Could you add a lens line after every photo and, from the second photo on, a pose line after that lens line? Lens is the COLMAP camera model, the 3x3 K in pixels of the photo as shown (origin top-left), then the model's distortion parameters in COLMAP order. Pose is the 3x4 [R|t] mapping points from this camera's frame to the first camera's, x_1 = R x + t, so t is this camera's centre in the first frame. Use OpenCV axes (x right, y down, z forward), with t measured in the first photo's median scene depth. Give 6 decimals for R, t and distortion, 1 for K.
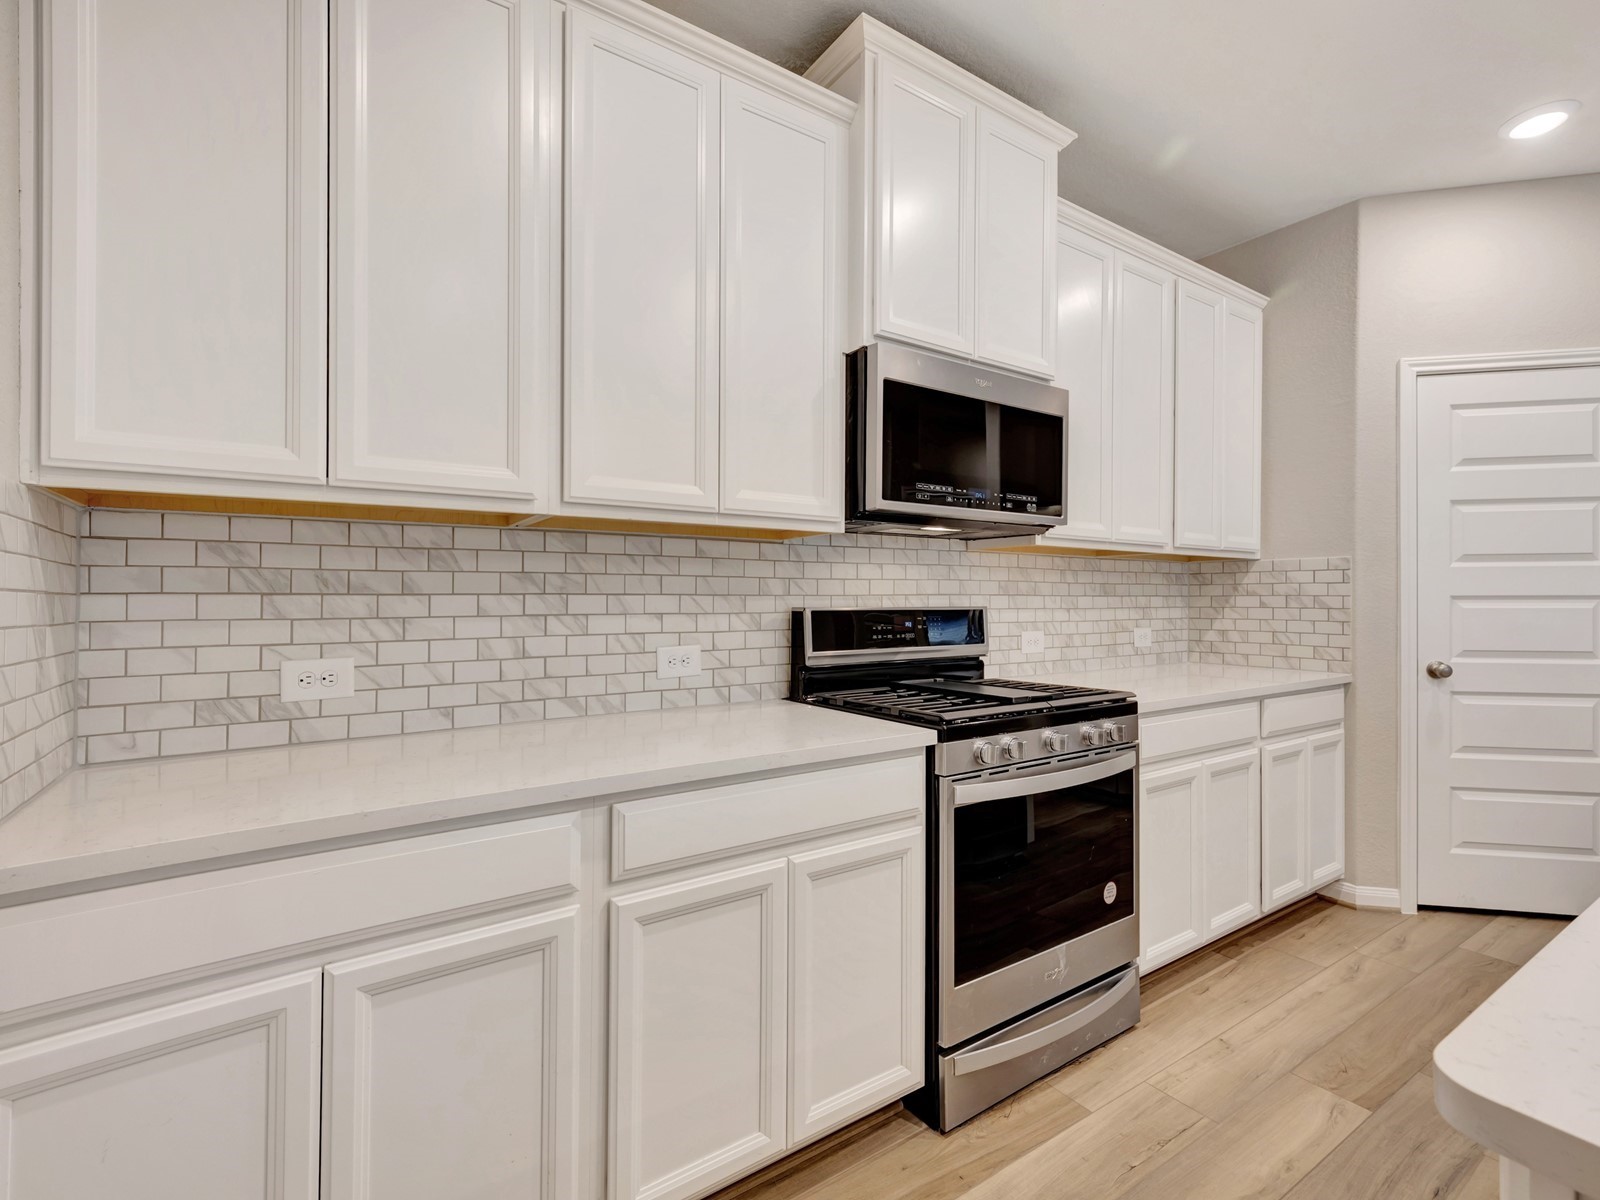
lens RADIAL K [[734.9, 0, 800.0], [0, 734.9, 600.0], [0, 0, 1]] dist [0.000720, -0.000519]
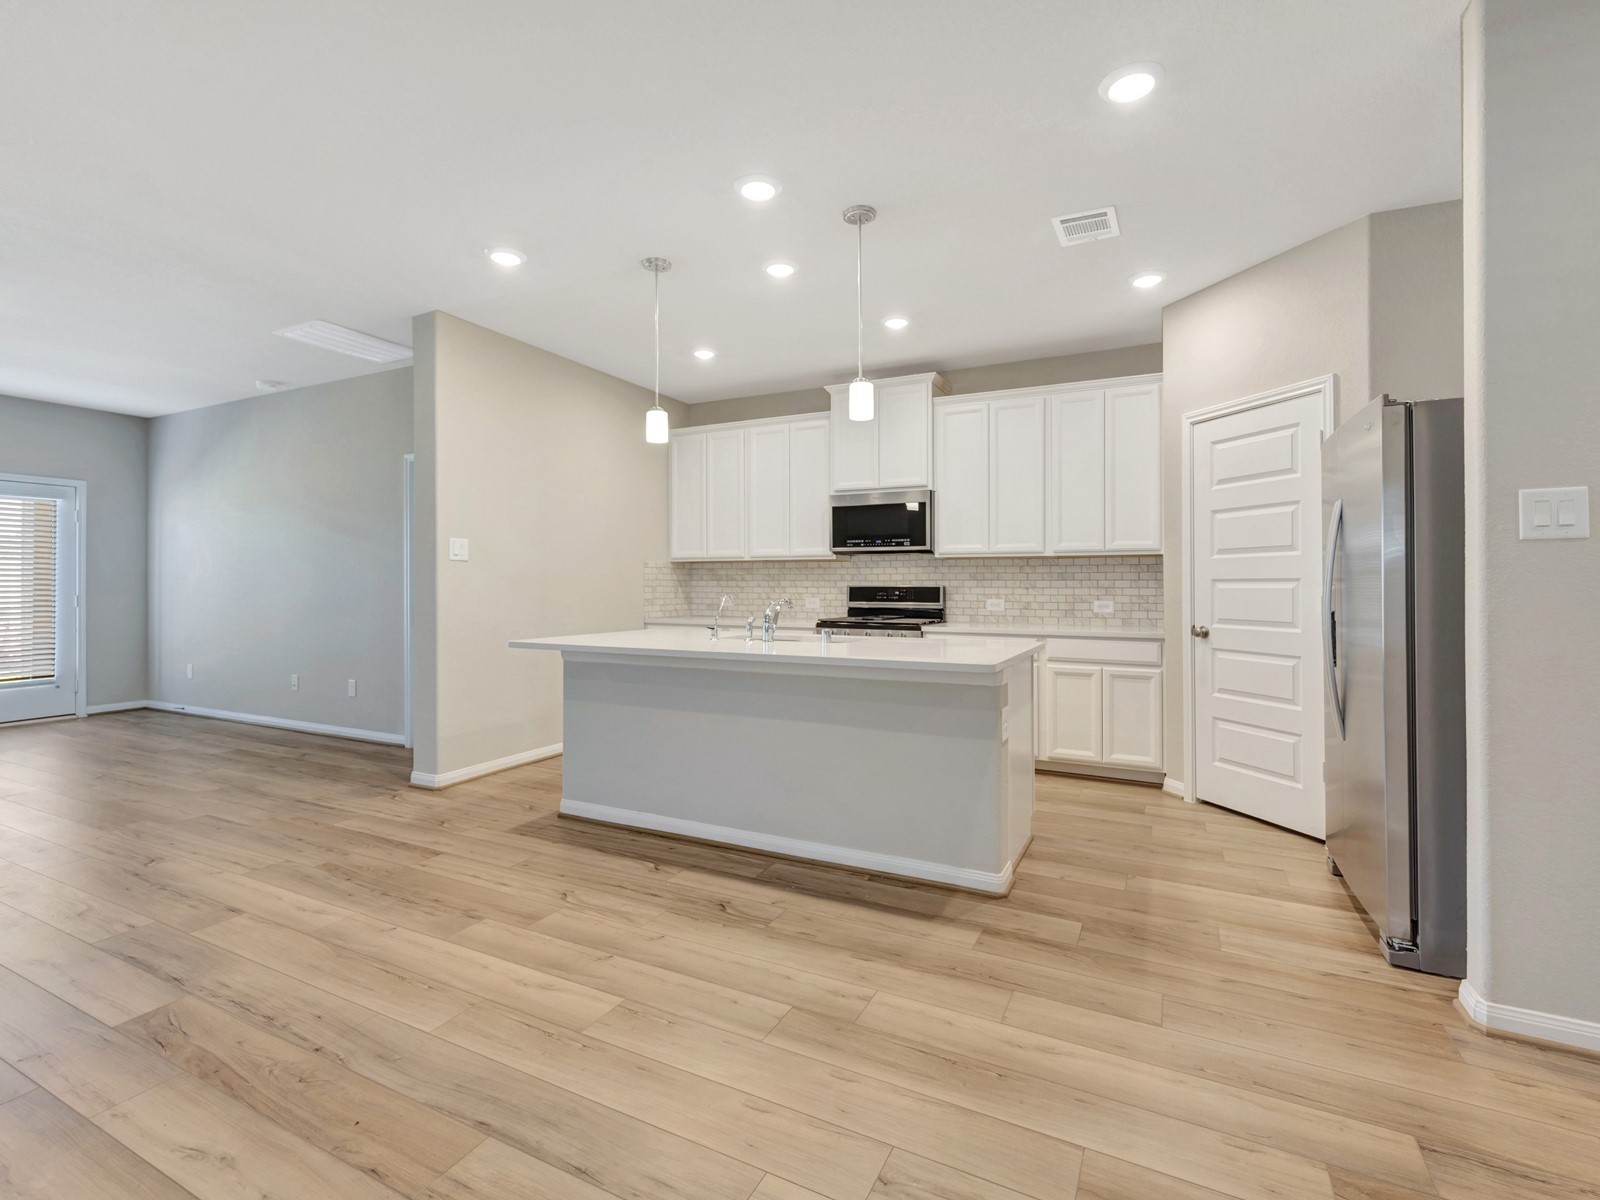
lens RADIAL K [[728.4, 0, 806.1], [0, 728.4, 578.4], [0, 0, 1]] dist [-0.000990, -0.000507]
pose [[0.495353, -0.005484, -0.868674, 2.356267], [-0.002626, 0.999966, -0.007810, 0.007100], [0.868688, 0.006150, 0.495322, -0.482882]]
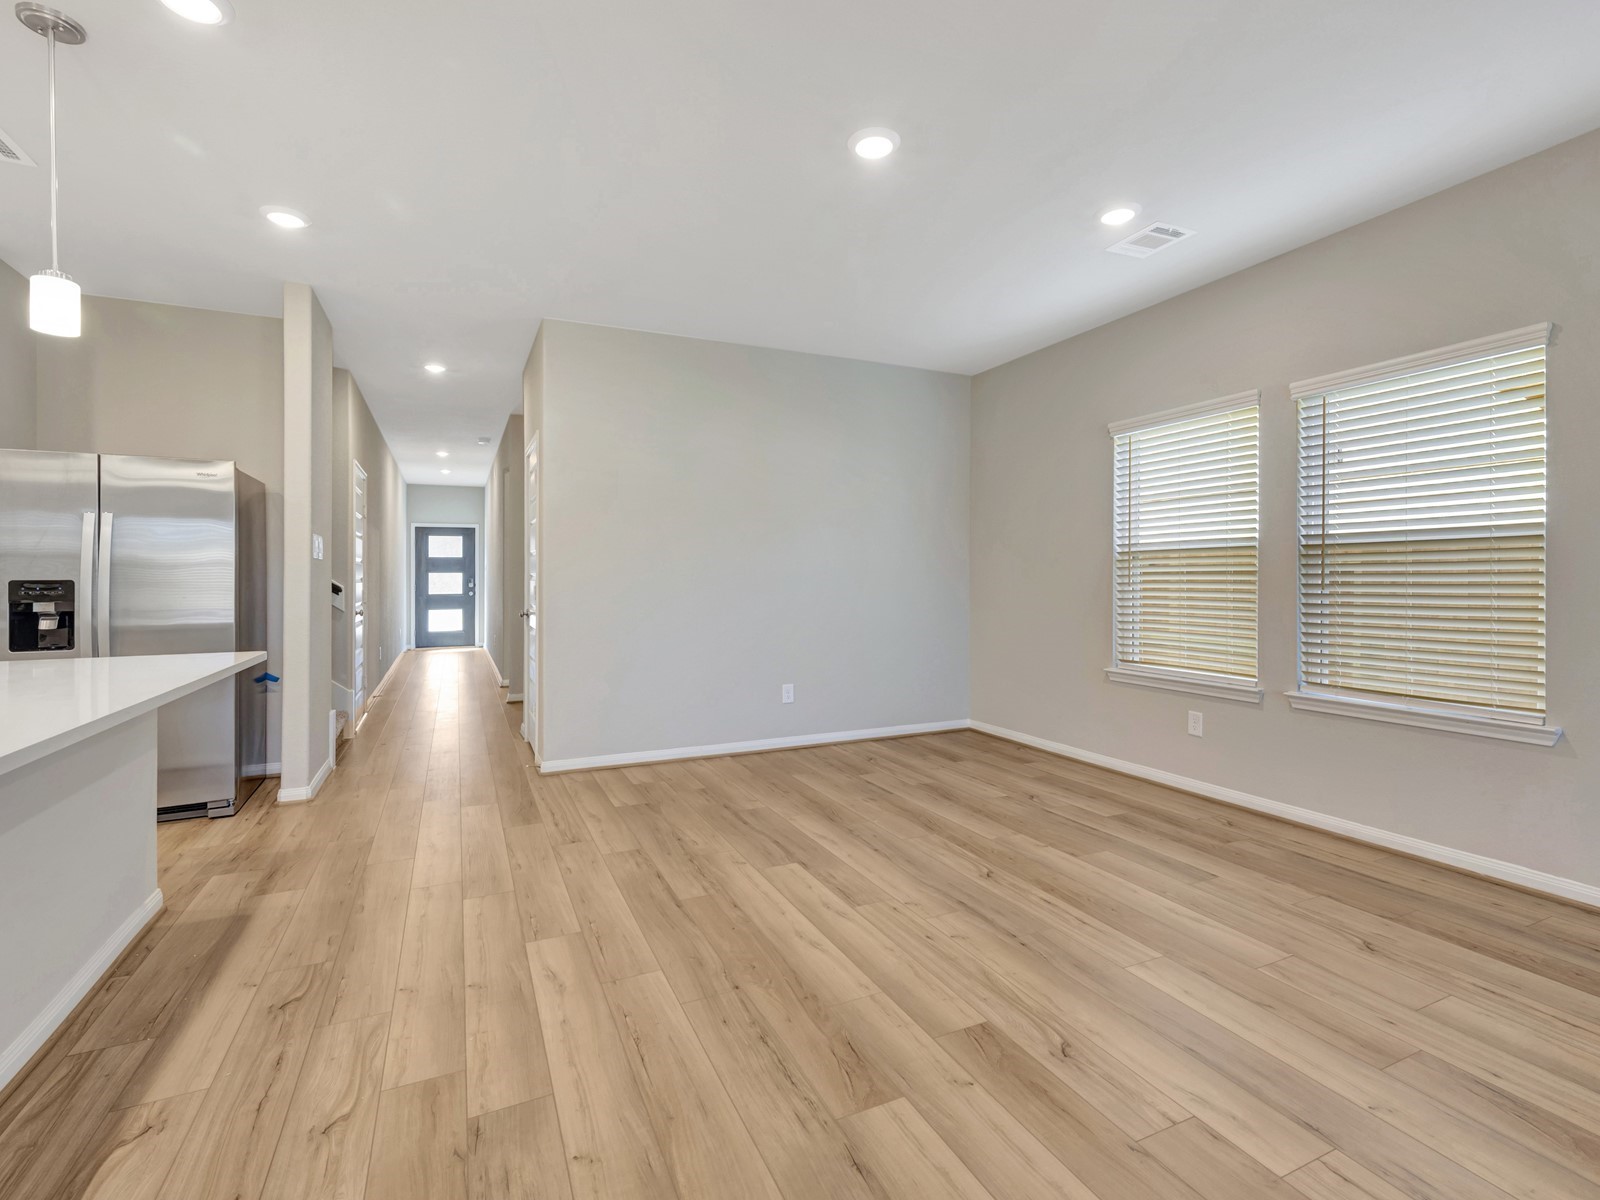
lens RADIAL K [[749.9, 0, 801.2], [0, 749.9, 583.5], [0, 0, 1]] dist [0.013208, -0.000262]
pose [[0.155960, -0.008826, 0.987724, 0.218664], [0.005272, 0.999953, 0.008103, 0.008665], [-0.987749, 0.003944, 0.155999, -0.819861]]
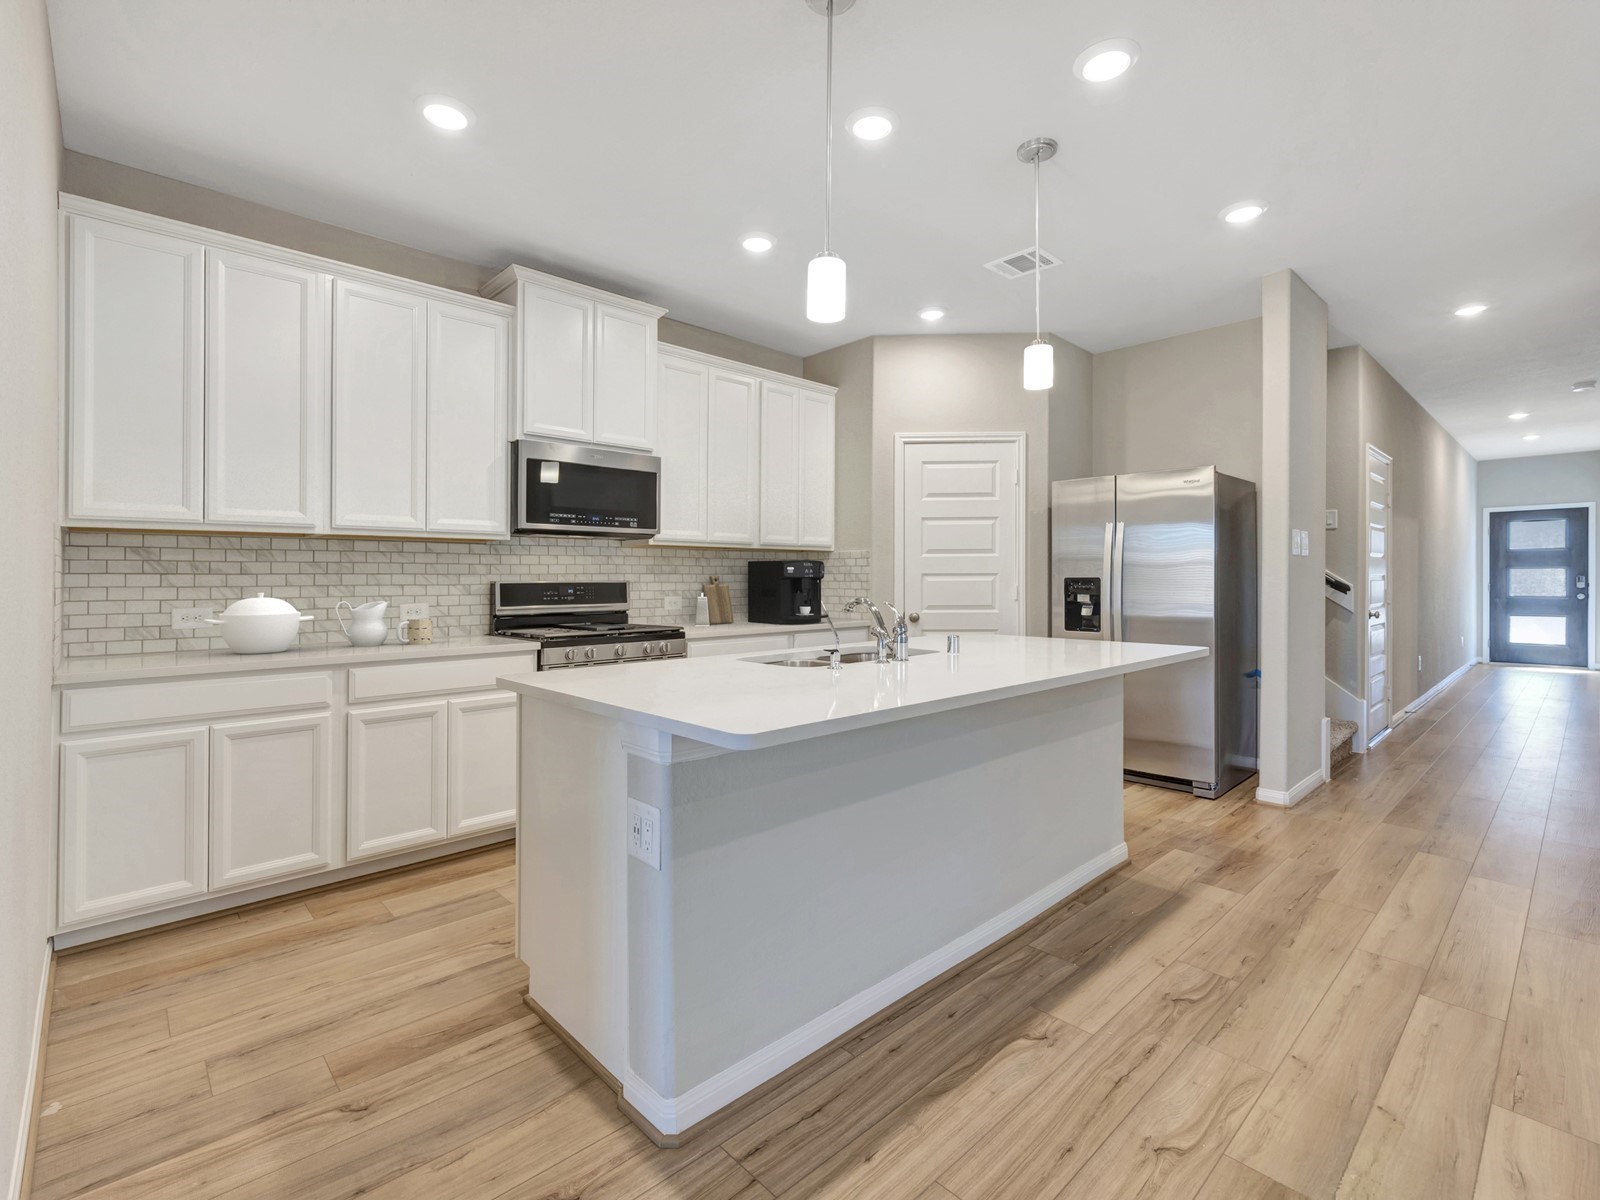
lens RADIAL K [[740.5, 0, 796.2], [0, 740.5, 575.9], [0, 0, 1]] dist [0.010503, -0.001315]
pose [[0.986644, -0.002307, 0.162874, 0.441153], [0.002995, 0.999988, -0.003980, 0.007114], [-0.162863, 0.004414, 0.986639, -0.889677]]
